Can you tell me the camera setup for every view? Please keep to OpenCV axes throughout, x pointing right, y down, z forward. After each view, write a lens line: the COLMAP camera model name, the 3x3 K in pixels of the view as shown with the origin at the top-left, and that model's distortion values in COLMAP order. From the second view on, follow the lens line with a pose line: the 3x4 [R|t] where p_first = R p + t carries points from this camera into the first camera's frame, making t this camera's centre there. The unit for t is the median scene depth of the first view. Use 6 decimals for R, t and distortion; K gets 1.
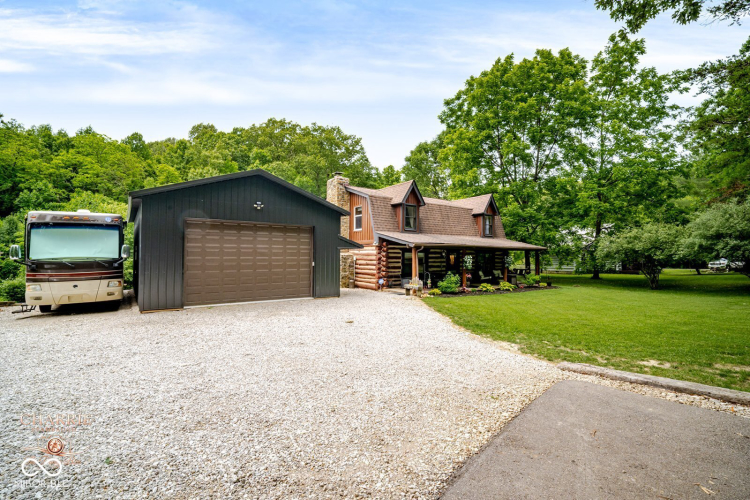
lens RADIAL K [[353.4, 0, 375.0], [0, 353.4, 250.0], [0, 0, 1]] dist [-0.002119, -0.000886]
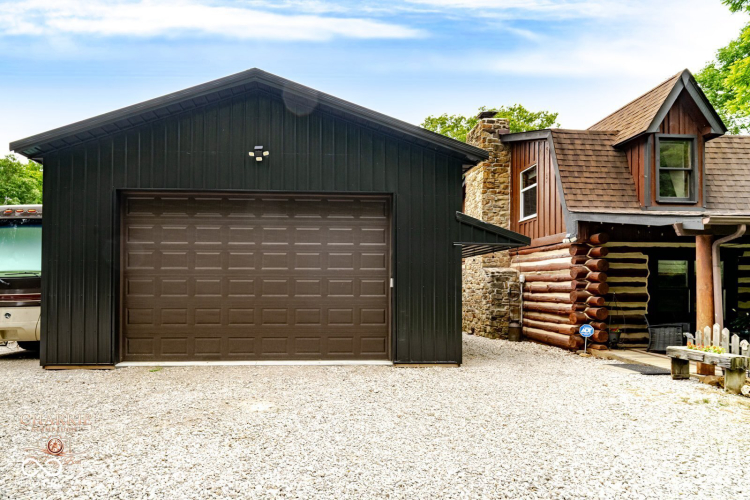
lens RADIAL K [[359.4, 0, 350.3], [0, 359.4, 288.2], [0, 0, 1]] dist [-0.001848, -0.000760]
pose [[0.834719, -0.005222, -0.550651, 0.018538], [0.009376, 0.999945, 0.004730, 0.035636], [0.550596, -0.009111, 0.834722, 0.506119]]
